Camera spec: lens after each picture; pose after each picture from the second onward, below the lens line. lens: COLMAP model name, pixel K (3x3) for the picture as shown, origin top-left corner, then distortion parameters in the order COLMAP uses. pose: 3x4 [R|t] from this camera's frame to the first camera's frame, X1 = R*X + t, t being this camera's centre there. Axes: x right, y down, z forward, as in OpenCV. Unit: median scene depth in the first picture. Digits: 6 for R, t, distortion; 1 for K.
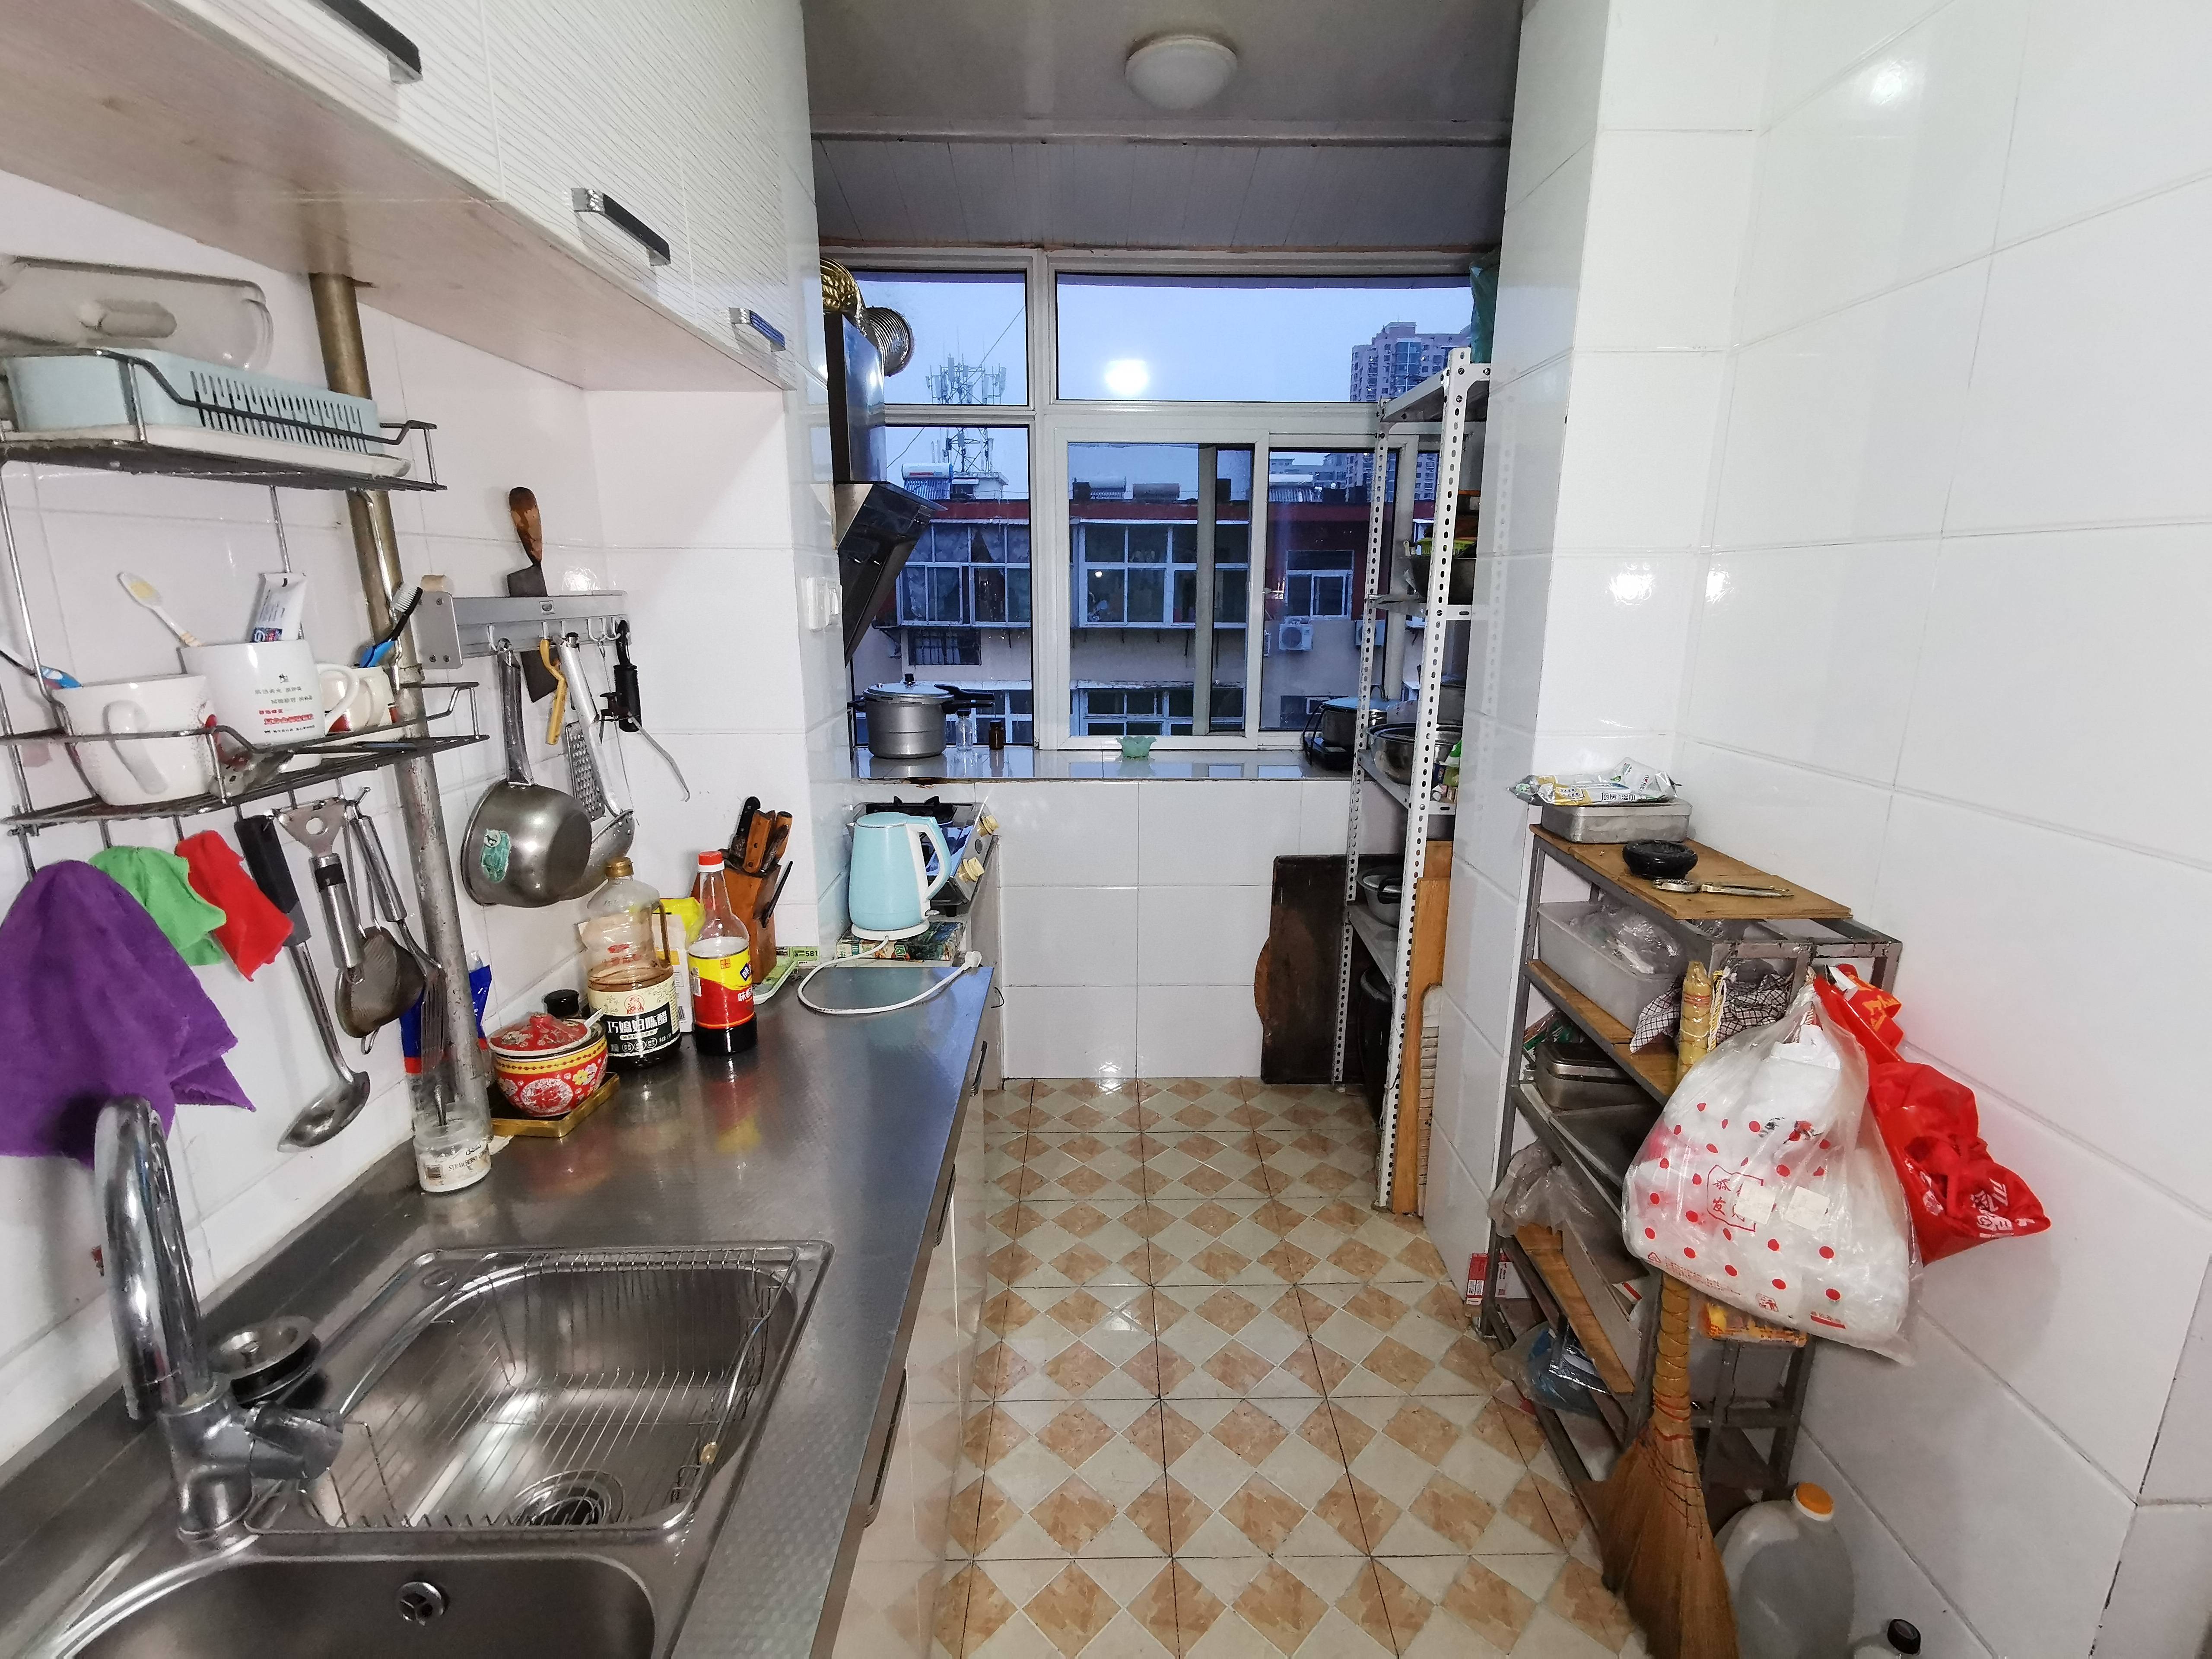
lens RADIAL K [[1020.9, 0, 1106.5], [0, 1020.9, 826.4], [0, 0, 1]] dist [0.012393, 0.000468]
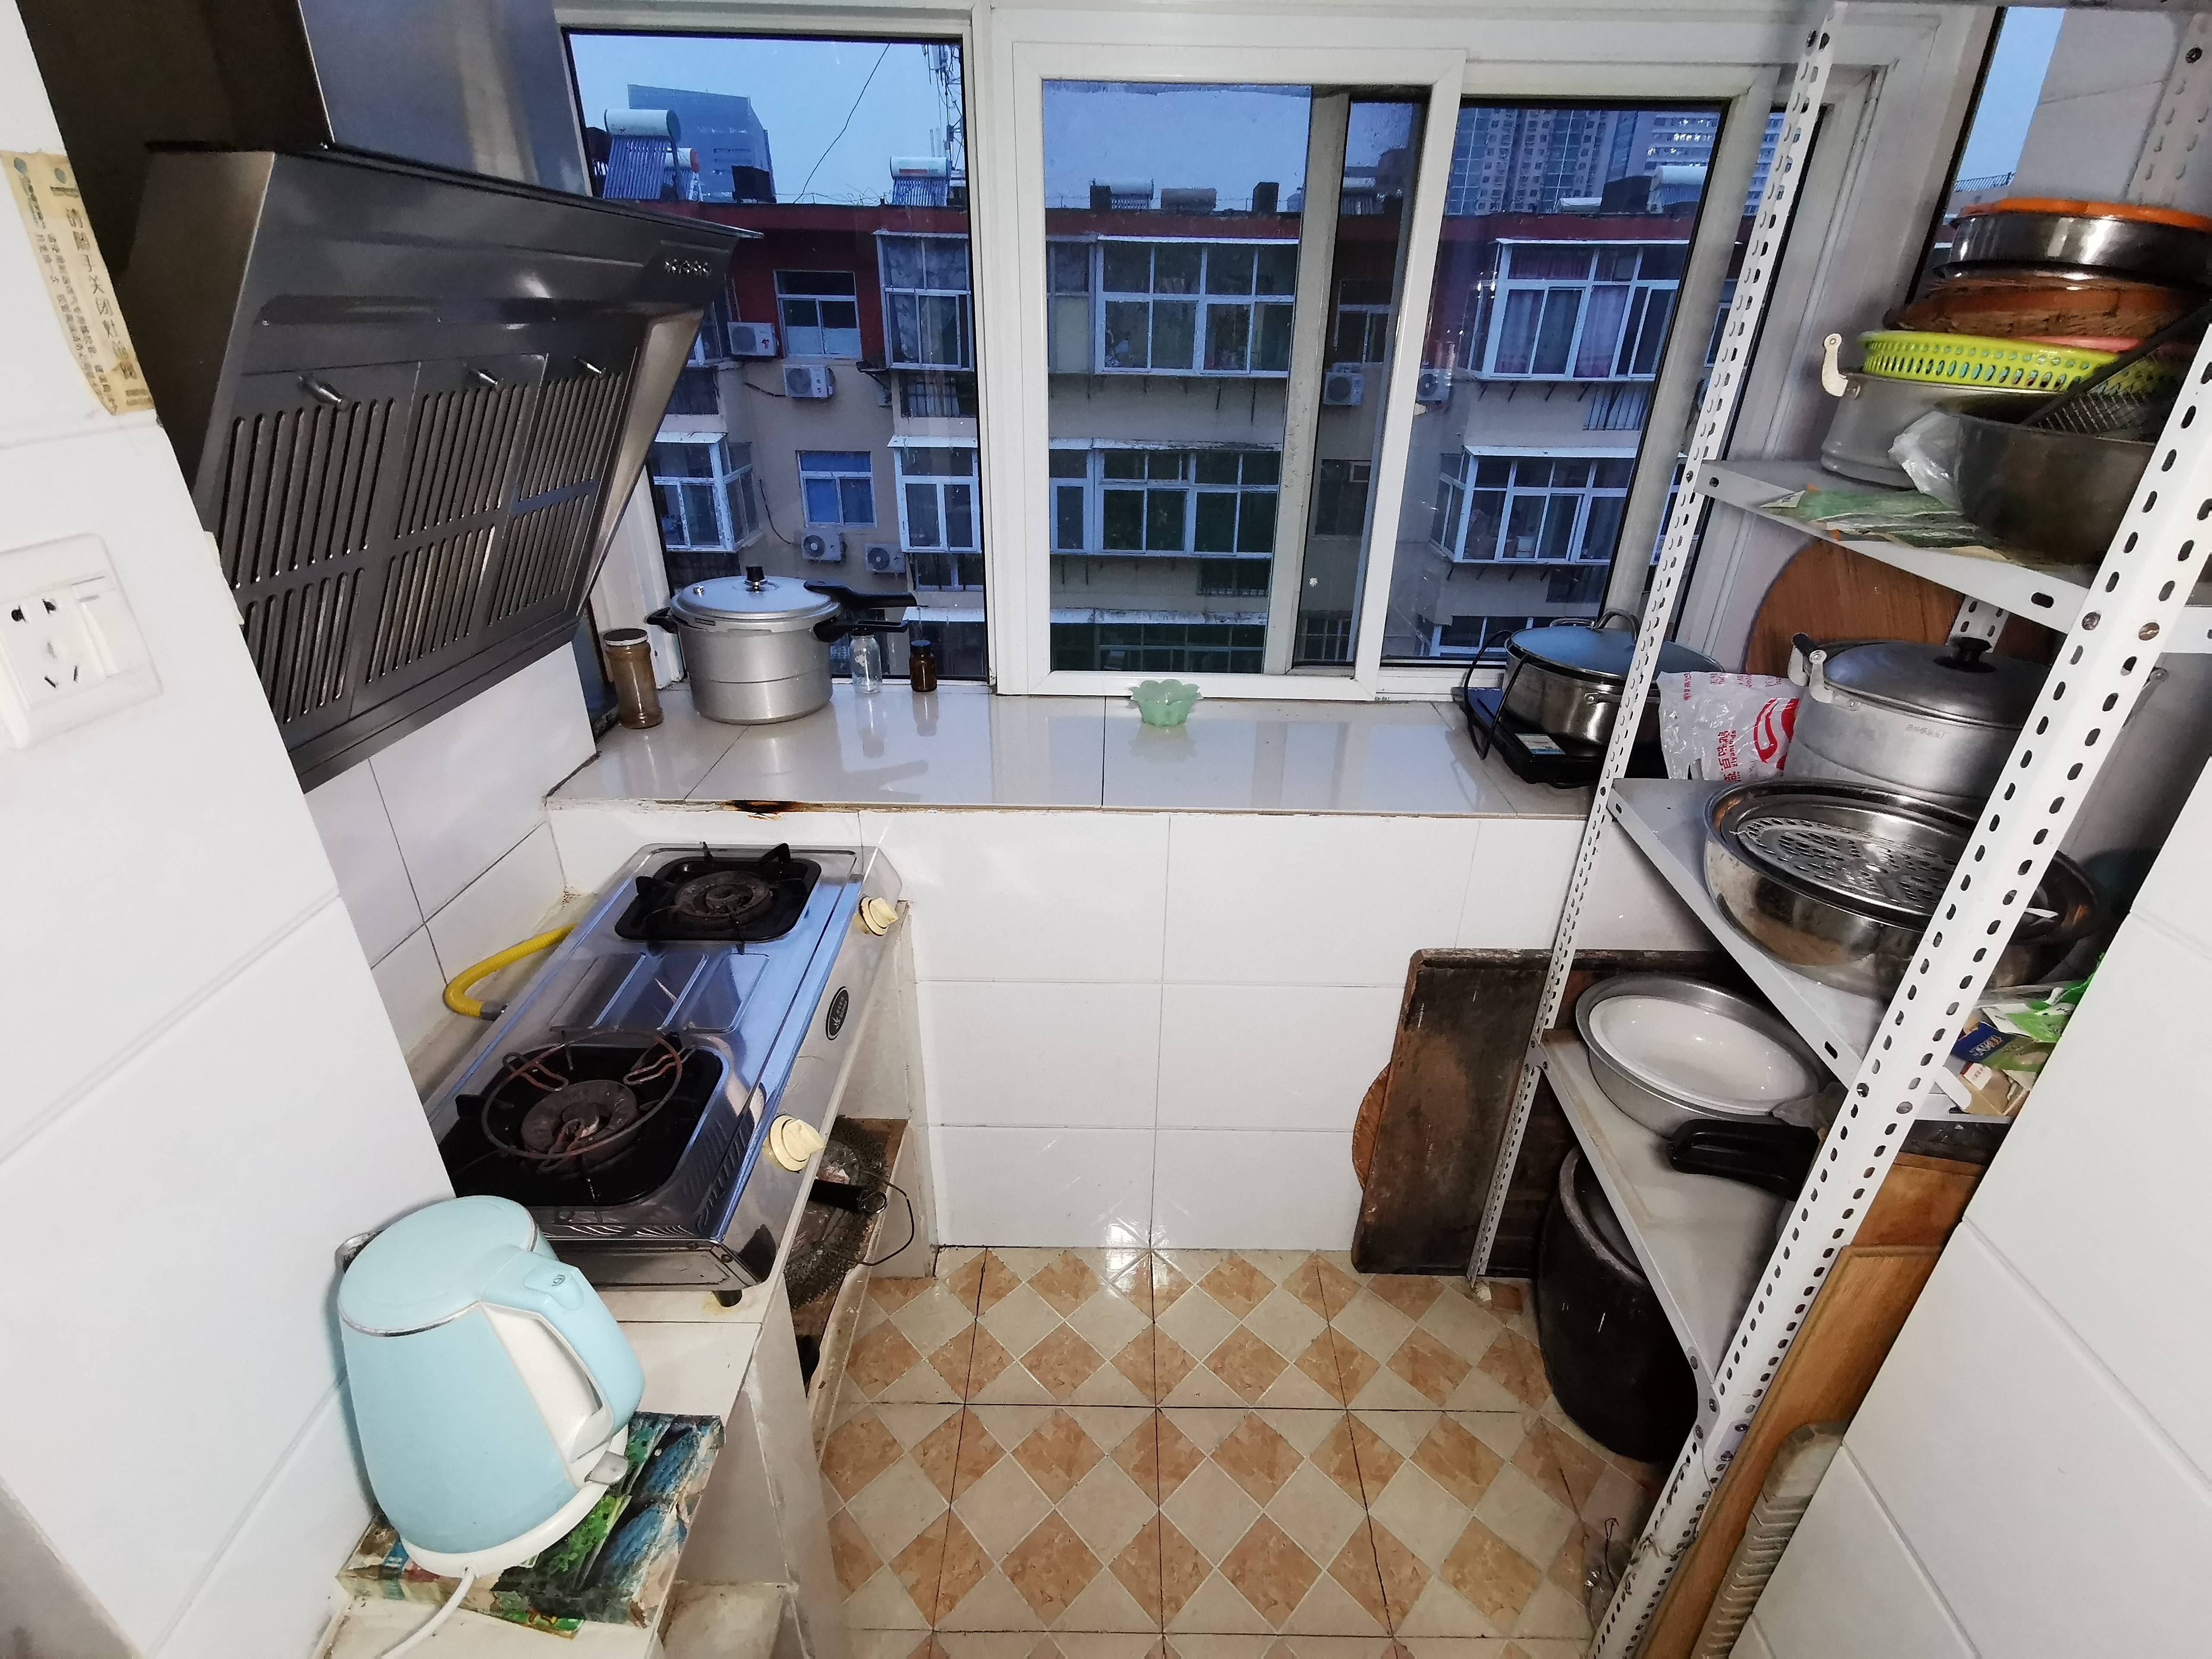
lens RADIAL K [[1020.9, 0, 1108.2], [0, 1020.9, 837.4], [0, 0, 1]] dist [0.012393, 0.000468]
pose [[0.999757, 0.019762, -0.009810, 0.004328], [-0.016853, 0.970994, 0.238510, -0.139068], [0.014239, -0.238287, 0.971090, 0.426963]]
